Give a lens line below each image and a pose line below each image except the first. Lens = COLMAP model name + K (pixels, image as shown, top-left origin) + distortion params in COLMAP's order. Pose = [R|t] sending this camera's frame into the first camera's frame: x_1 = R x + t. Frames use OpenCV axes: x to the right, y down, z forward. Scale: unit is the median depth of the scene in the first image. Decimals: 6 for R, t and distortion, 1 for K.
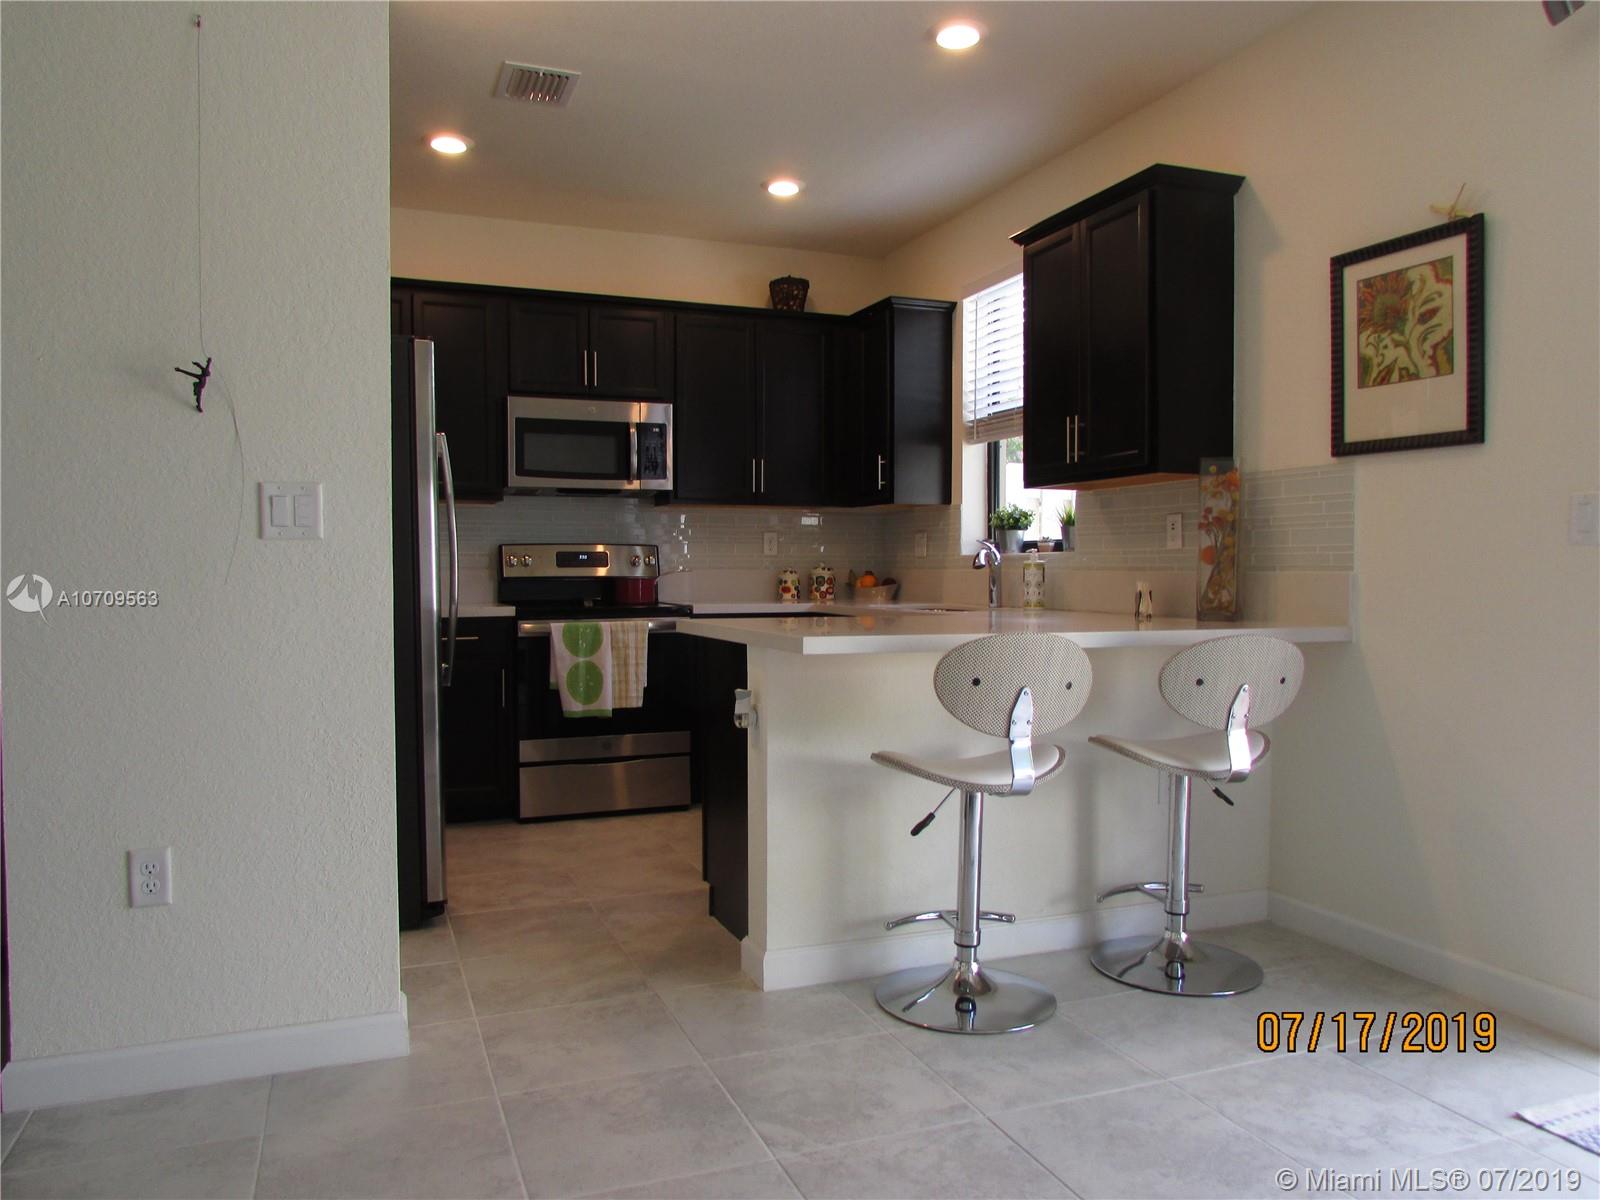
lens RADIAL K [[1139.0, 0, 800.4], [0, 1139.0, 601.9], [0, 0, 1]] dist [-0.029245, 0.001775]
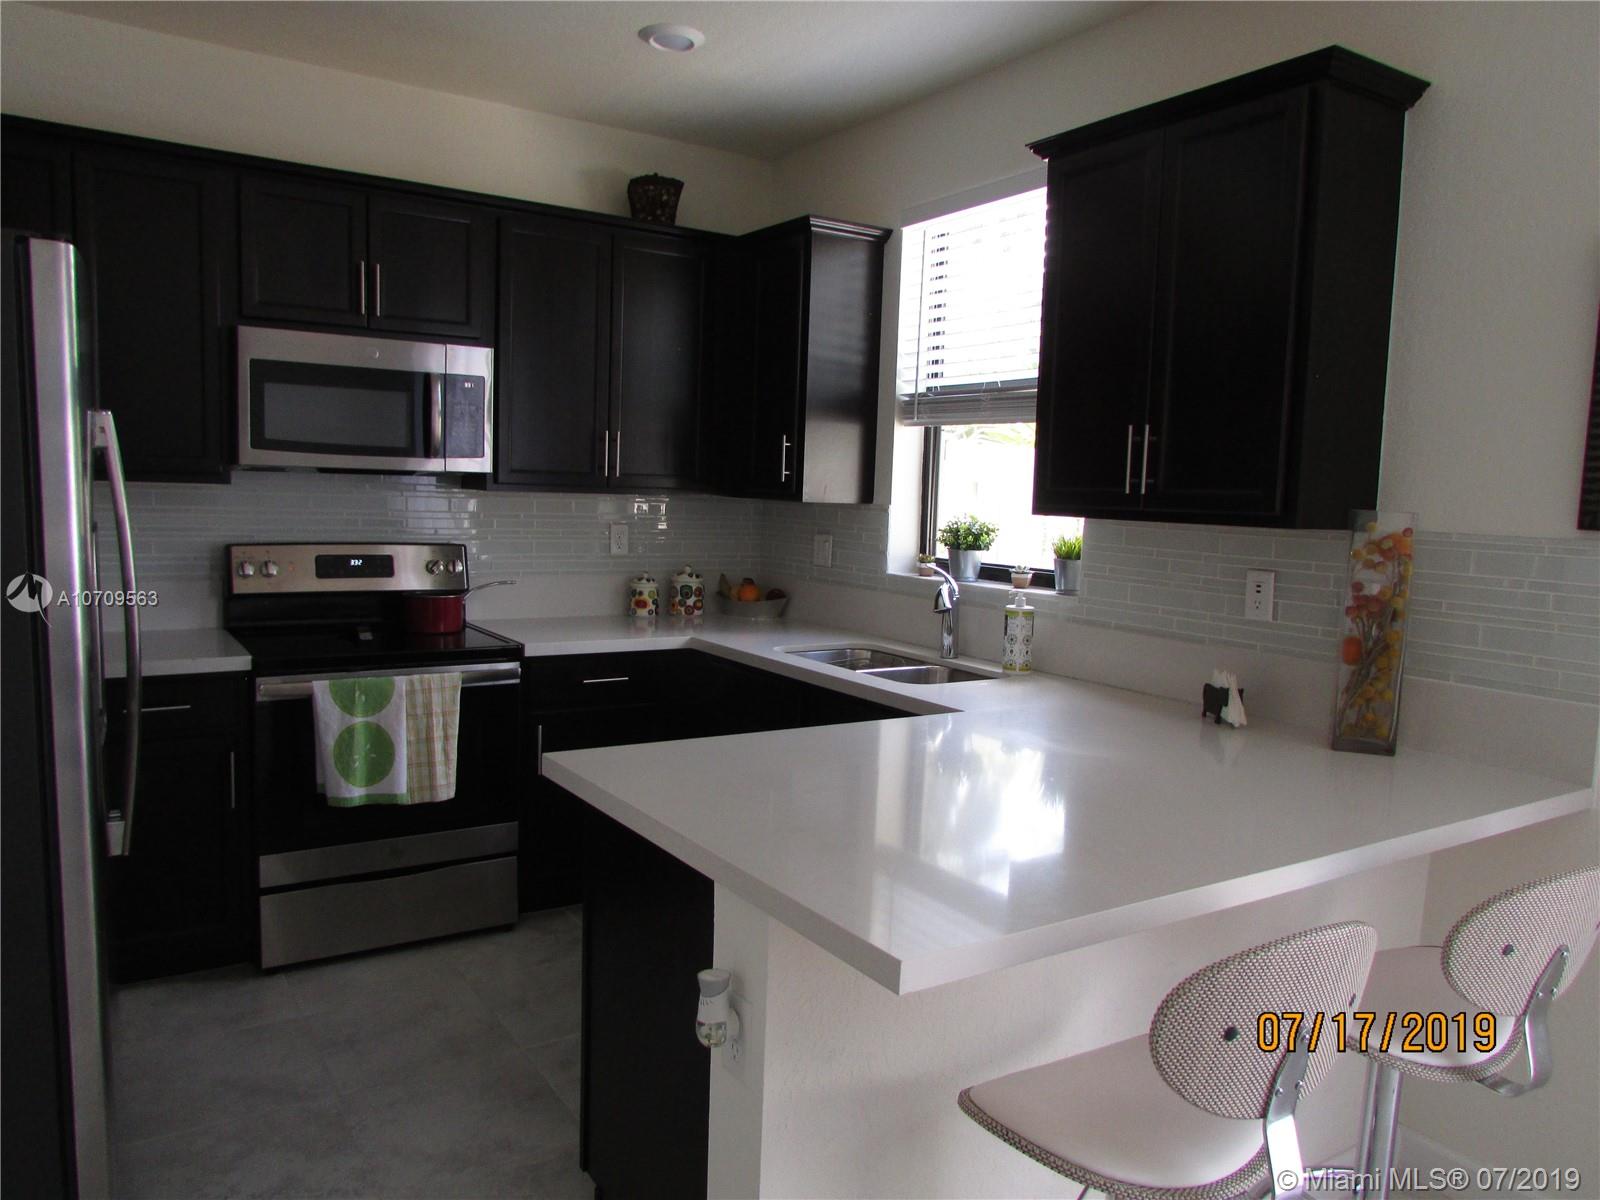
lens RADIAL K [[1139.0, 0, 797.2], [0, 1139.0, 605.8], [0, 0, 1]] dist [-0.029245, 0.001775]
pose [[0.979886, 0.013791, 0.199081, -0.069435], [-0.028928, 0.996888, 0.073325, -0.076665], [-0.197450, -0.077609, 0.977236, 0.288938]]
